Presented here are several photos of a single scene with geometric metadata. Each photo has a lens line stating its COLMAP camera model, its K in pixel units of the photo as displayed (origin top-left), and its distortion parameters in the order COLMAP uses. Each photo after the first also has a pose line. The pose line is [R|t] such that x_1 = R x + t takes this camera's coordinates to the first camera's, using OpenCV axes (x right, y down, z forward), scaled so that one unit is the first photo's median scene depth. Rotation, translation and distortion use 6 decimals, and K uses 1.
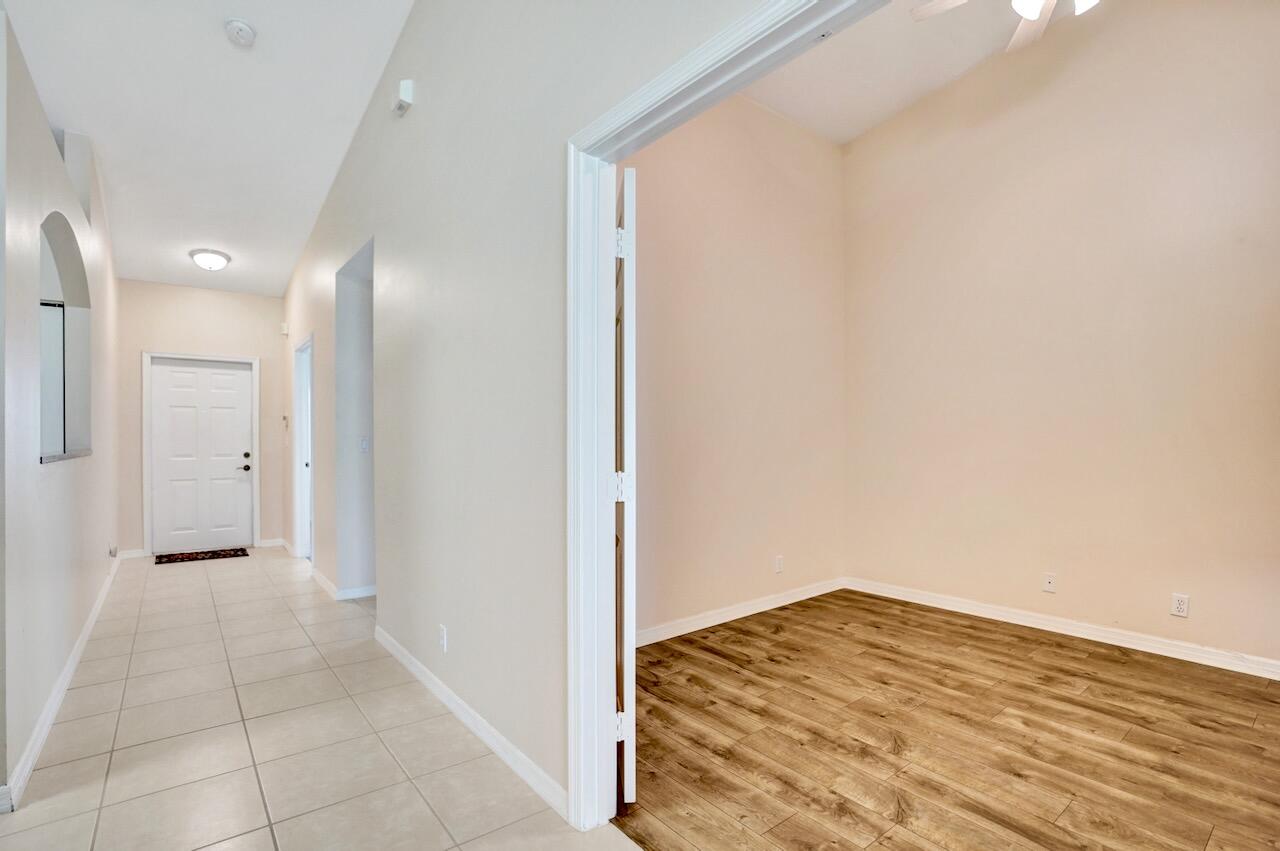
lens RADIAL K [[601.8, 0, 645.0], [0, 601.8, 432.3], [0, 0, 1]] dist [-0.042679, 0.008905]
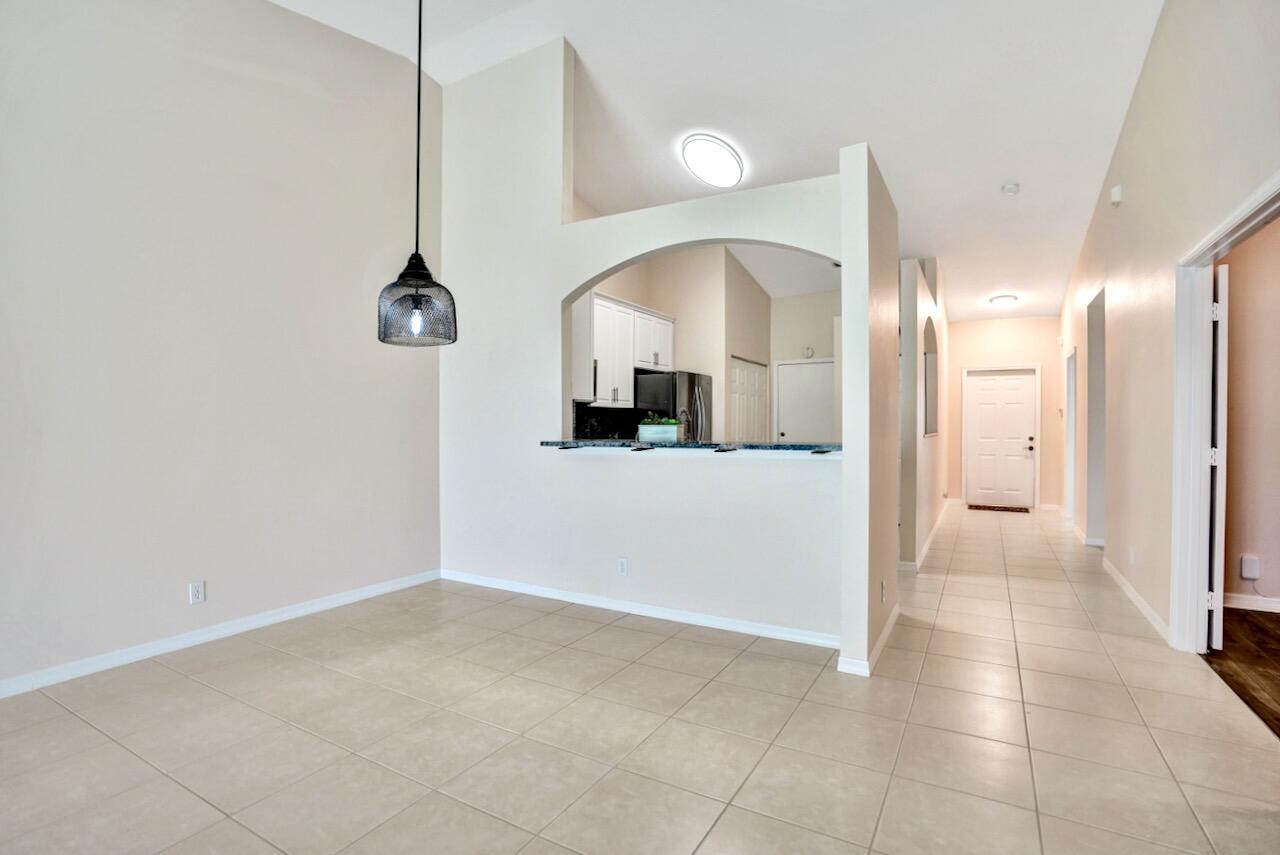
lens RADIAL K [[601.8, 0, 639.9], [0, 601.8, 435.2], [0, 0, 1]] dist [-0.042679, 0.008905]
pose [[0.361709, 0.020520, -0.932065, 0.296880], [0.003961, 0.999715, 0.023546, -0.005221], [0.932283, -0.012209, 0.361525, -0.359584]]
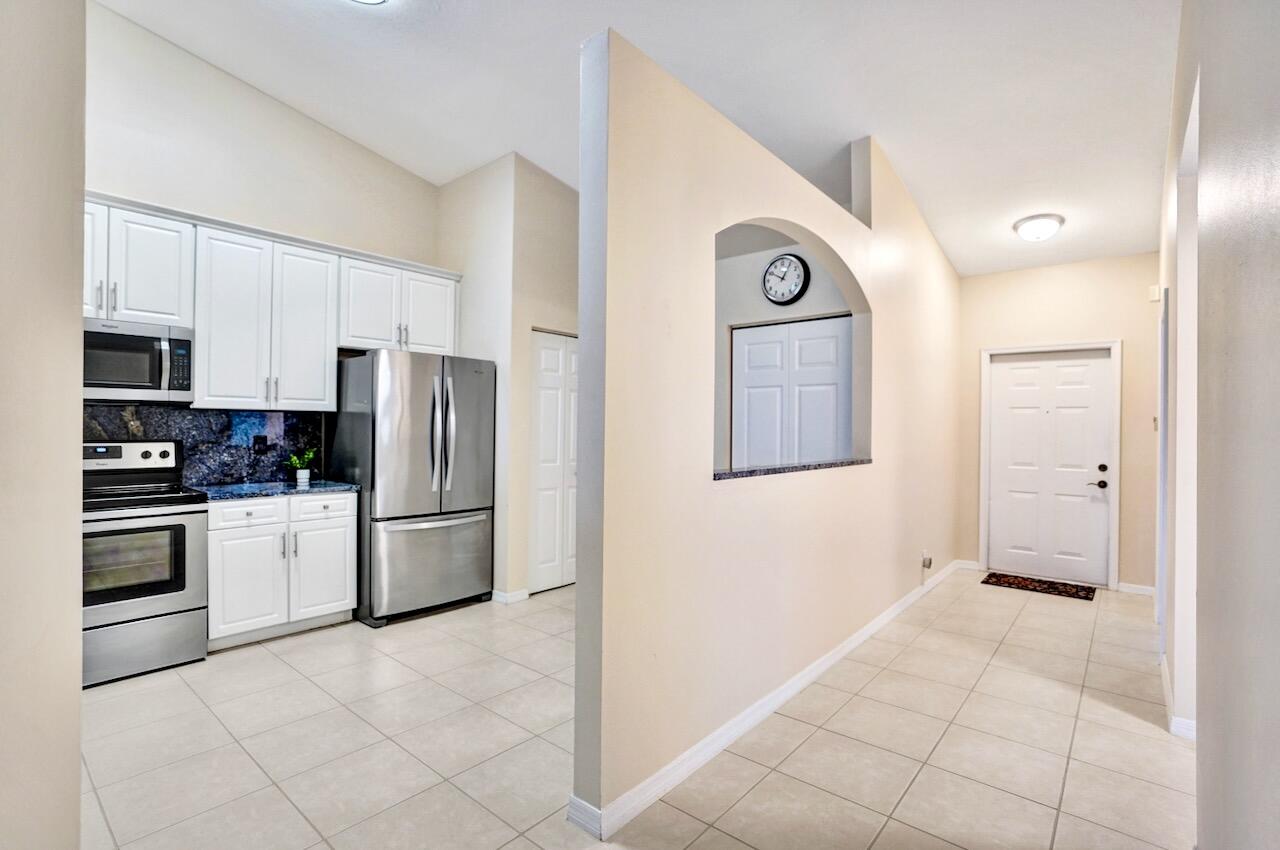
lens RADIAL K [[601.8, 0, 616.0], [0, 601.8, 431.7], [0, 0, 1]] dist [-0.042679, 0.008905]
pose [[0.176964, 0.009630, -0.984170, -0.038685], [-0.004869, 0.999948, 0.008909, -0.014769], [0.984205, 0.003215, 0.177002, 0.286209]]
